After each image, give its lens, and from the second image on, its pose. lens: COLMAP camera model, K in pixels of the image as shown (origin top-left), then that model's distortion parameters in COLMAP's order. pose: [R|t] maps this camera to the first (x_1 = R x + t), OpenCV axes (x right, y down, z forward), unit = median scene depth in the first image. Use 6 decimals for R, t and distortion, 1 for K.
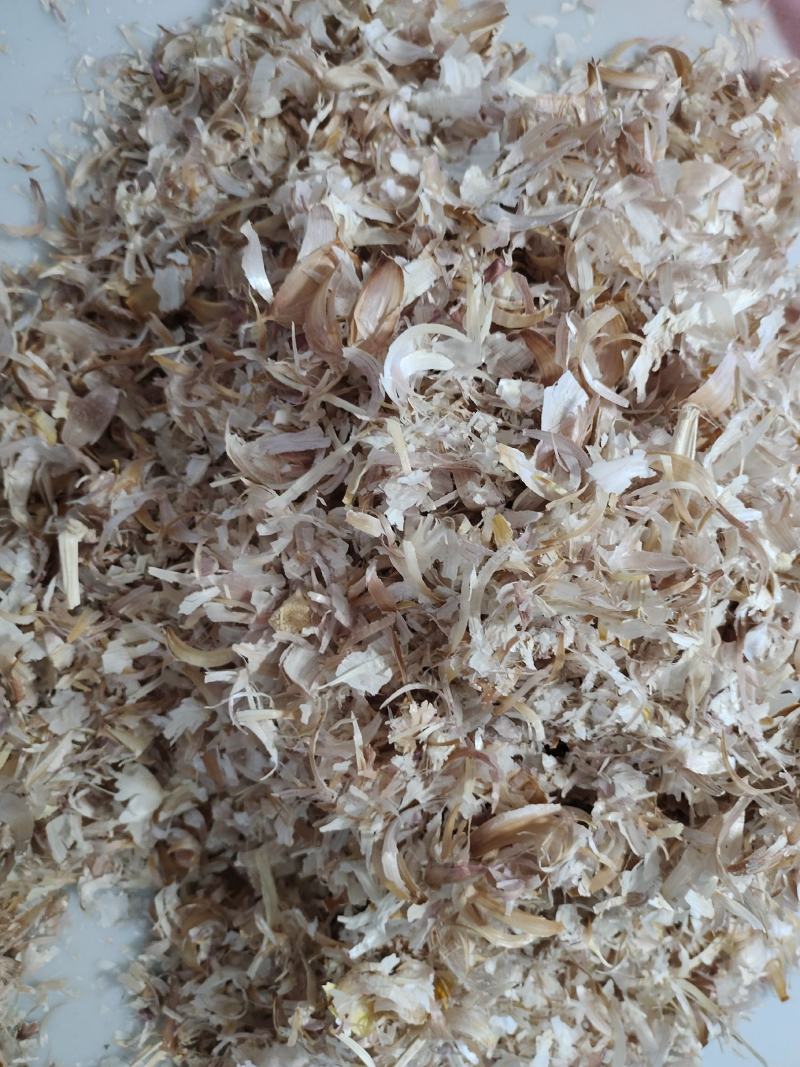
lens RADIAL K [[770.4, 0, 431.1], [0, 770.4, 532.7], [0, 0, 1]] dist [0.063032, -0.146056]
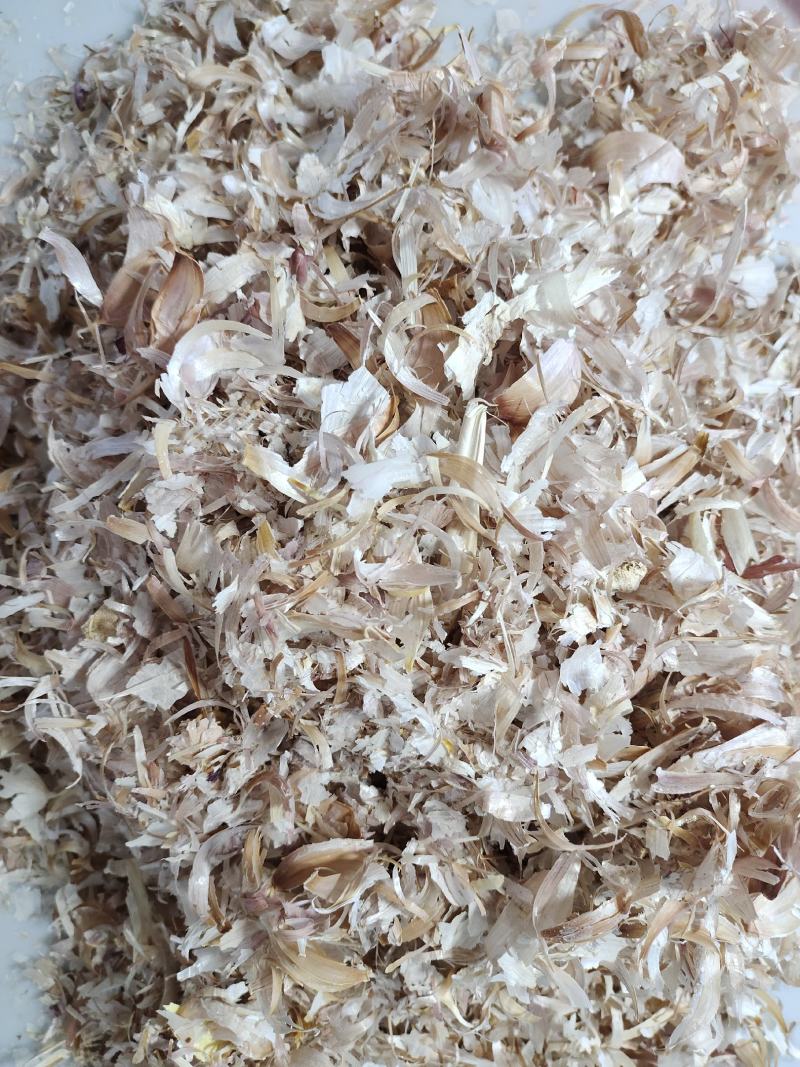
lens RADIAL K [[777.6, 0, 400.0], [0, 777.6, 533.5], [0, 0, 1]] dist [0.062898, -0.130864]
pose [[0.980537, 0.012601, -0.195929, 0.373031], [-0.015549, 0.999788, -0.013513, 0.001021], [0.195717, 0.016296, 0.980525, 0.097202]]
